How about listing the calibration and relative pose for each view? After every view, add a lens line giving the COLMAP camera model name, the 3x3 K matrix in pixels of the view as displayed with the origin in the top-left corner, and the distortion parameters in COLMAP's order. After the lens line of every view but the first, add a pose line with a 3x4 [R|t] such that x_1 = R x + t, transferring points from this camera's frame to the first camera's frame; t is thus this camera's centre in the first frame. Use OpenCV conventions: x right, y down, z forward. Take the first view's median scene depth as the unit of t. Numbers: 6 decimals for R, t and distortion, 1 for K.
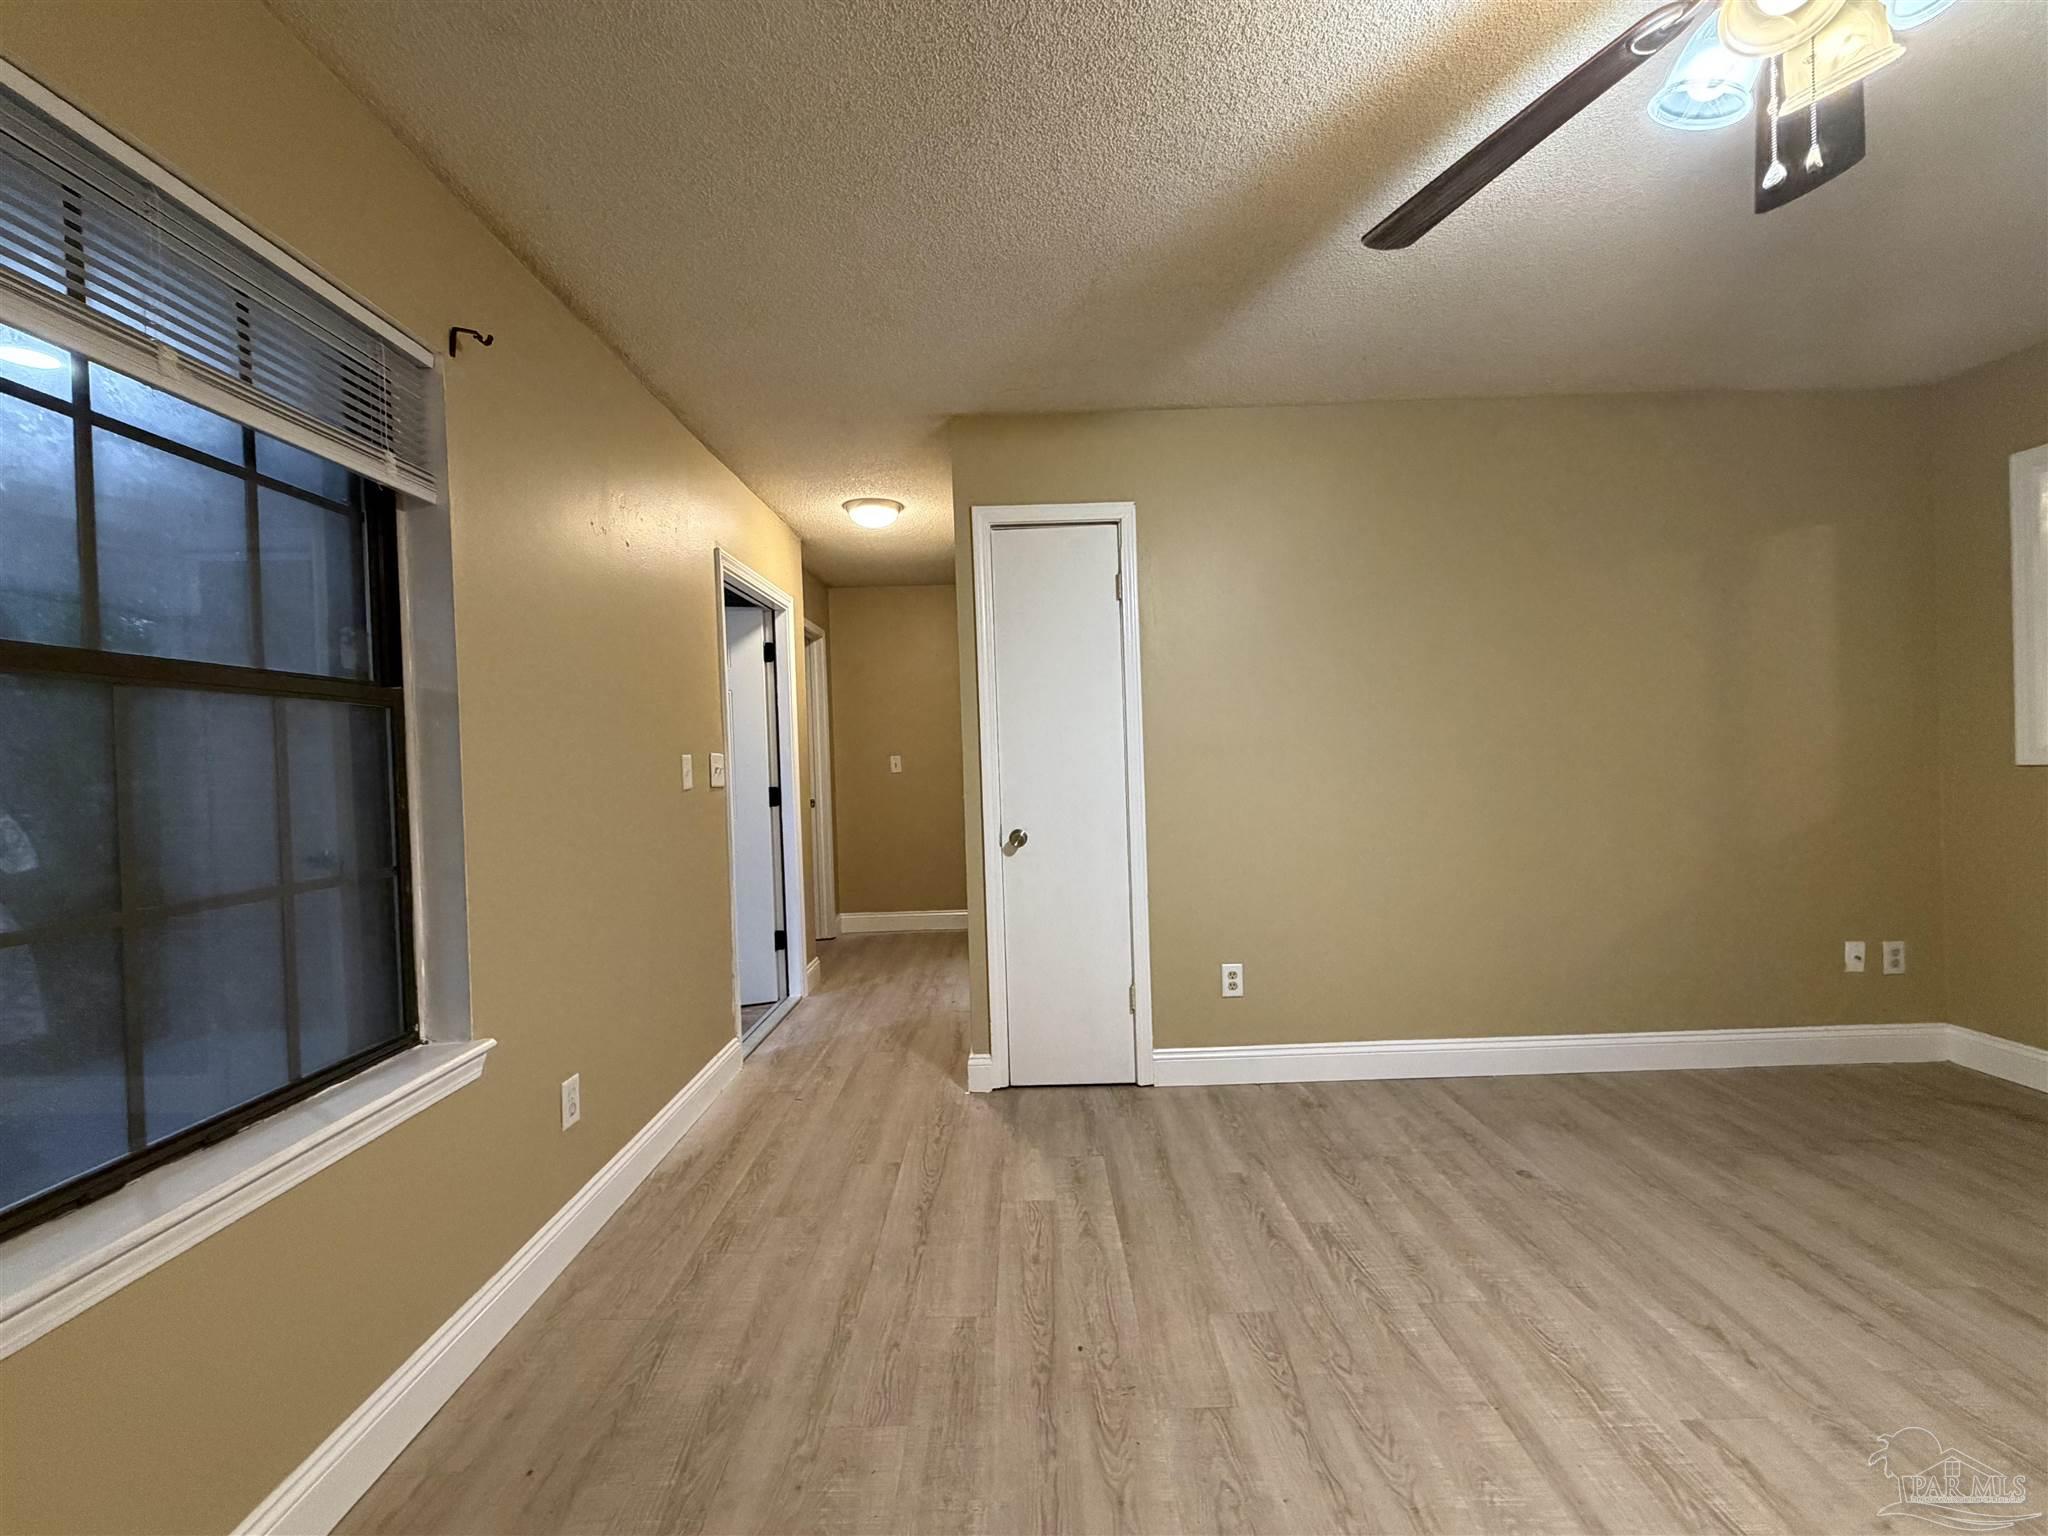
lens RADIAL K [[815.0, 0, 1017.3], [0, 815.0, 769.6], [0, 0, 1]] dist [-0.000068, 0.000116]
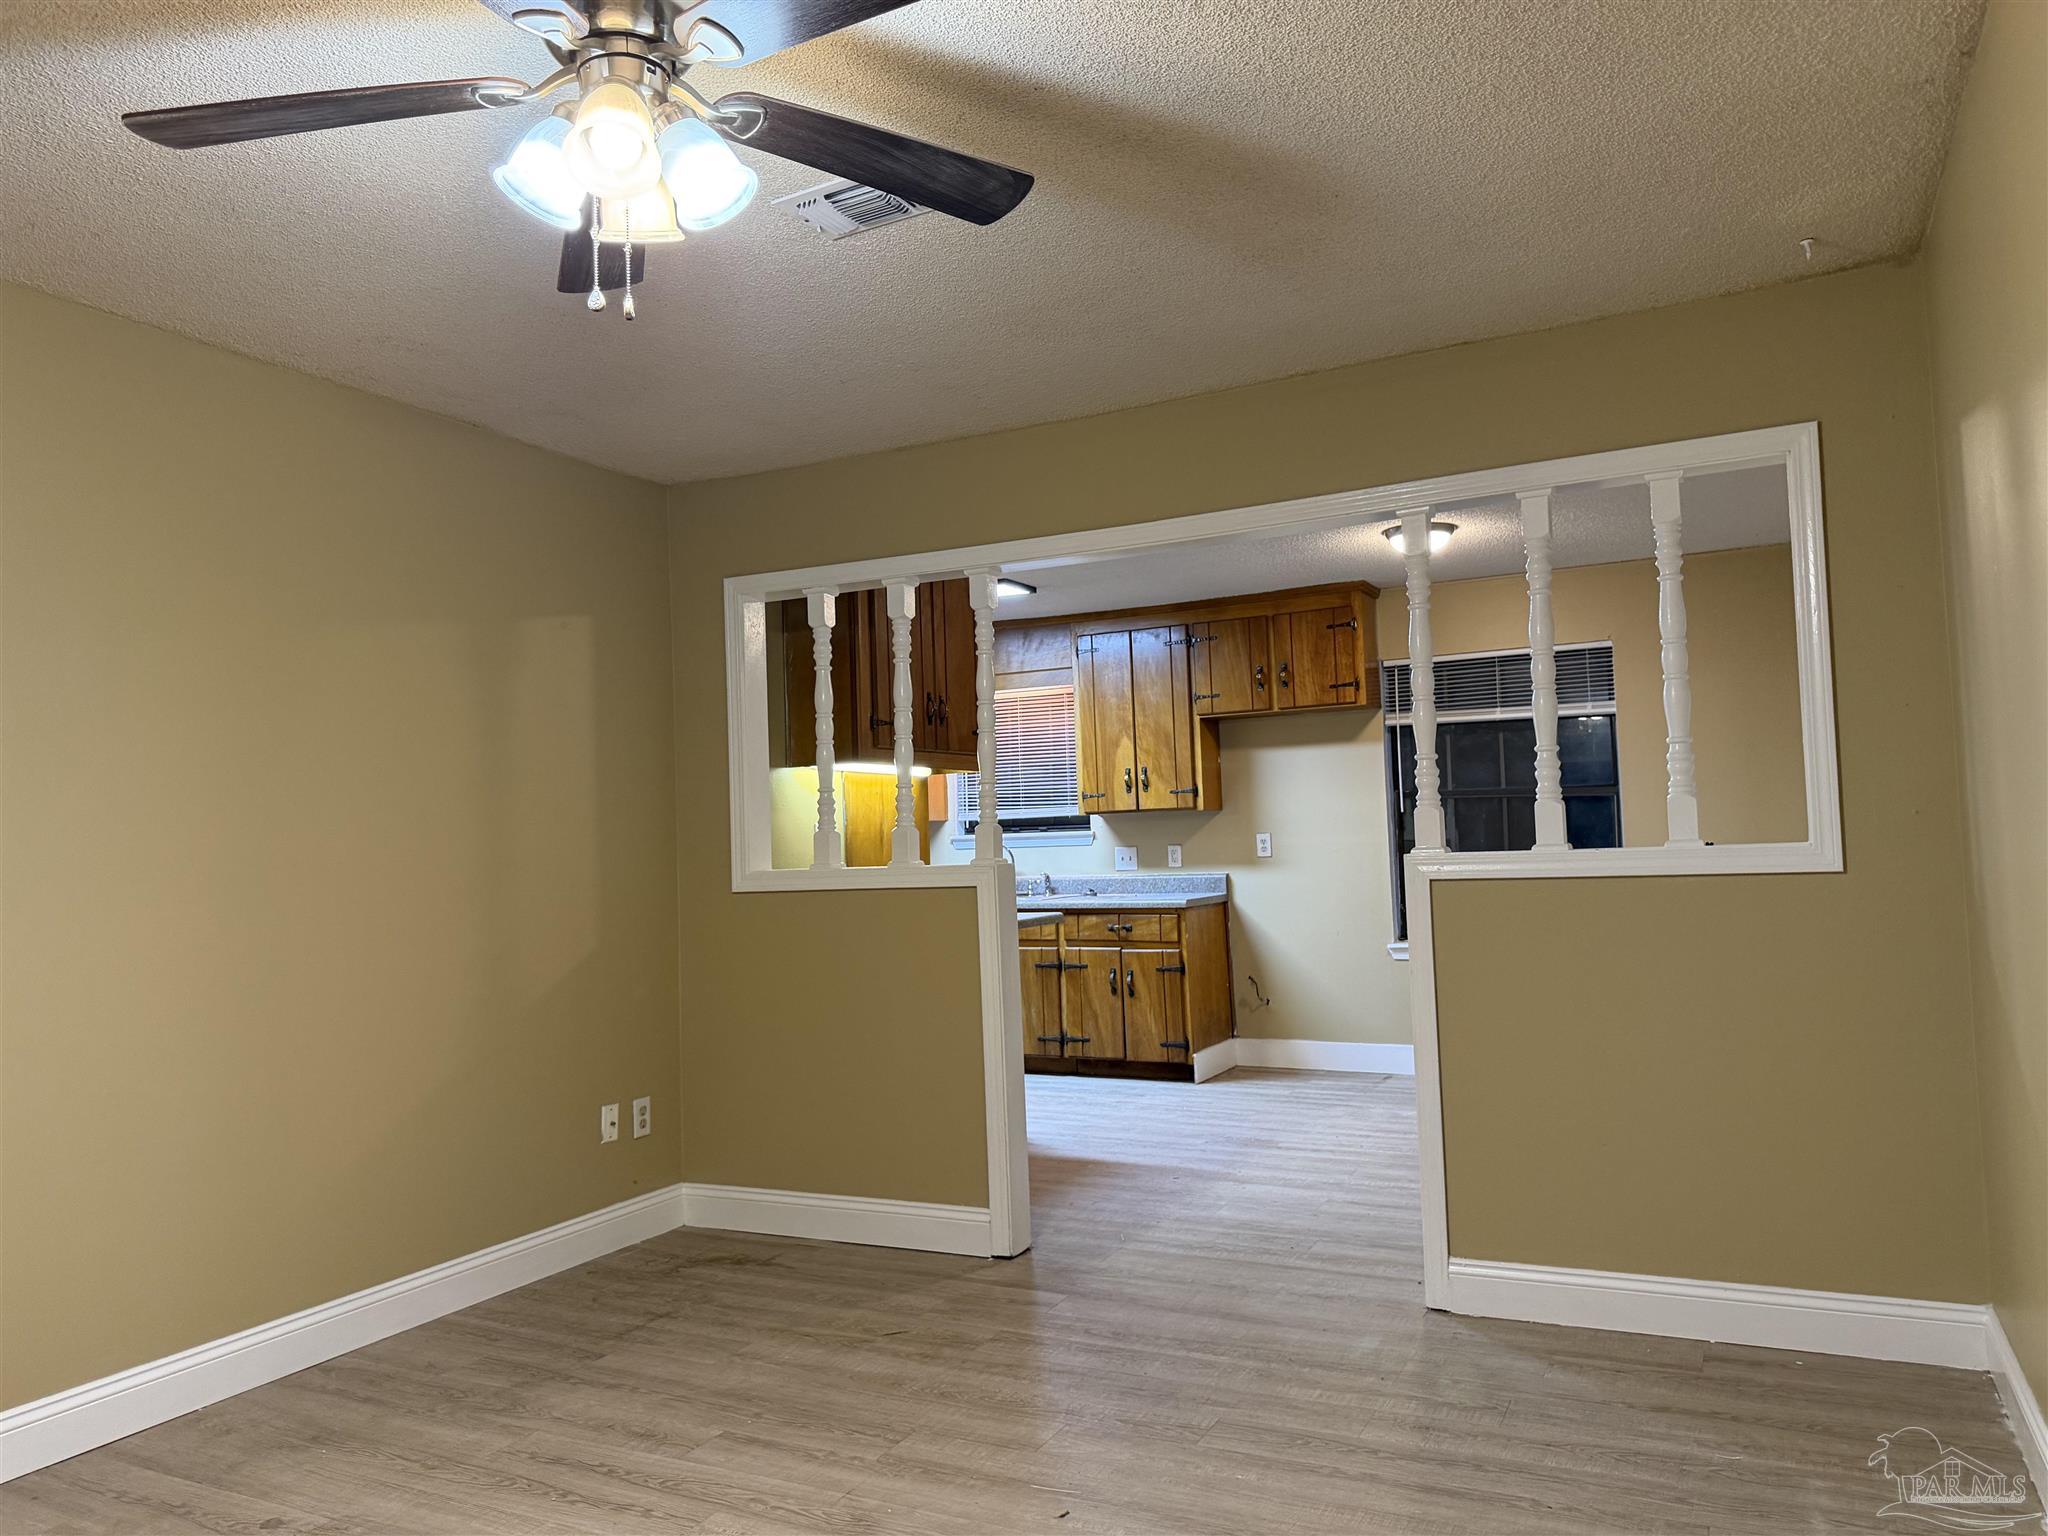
lens RADIAL K [[1446.8, 0, 1019.7], [0, 1446.8, 771.4], [0, 0, 1]] dist [0.080800, -0.106662]
pose [[0.454497, 0.062086, 0.888582, -0.203943], [0.029725, 0.995955, -0.084792, 0.007227], [-0.890252, 0.064951, 0.450813, -0.120506]]
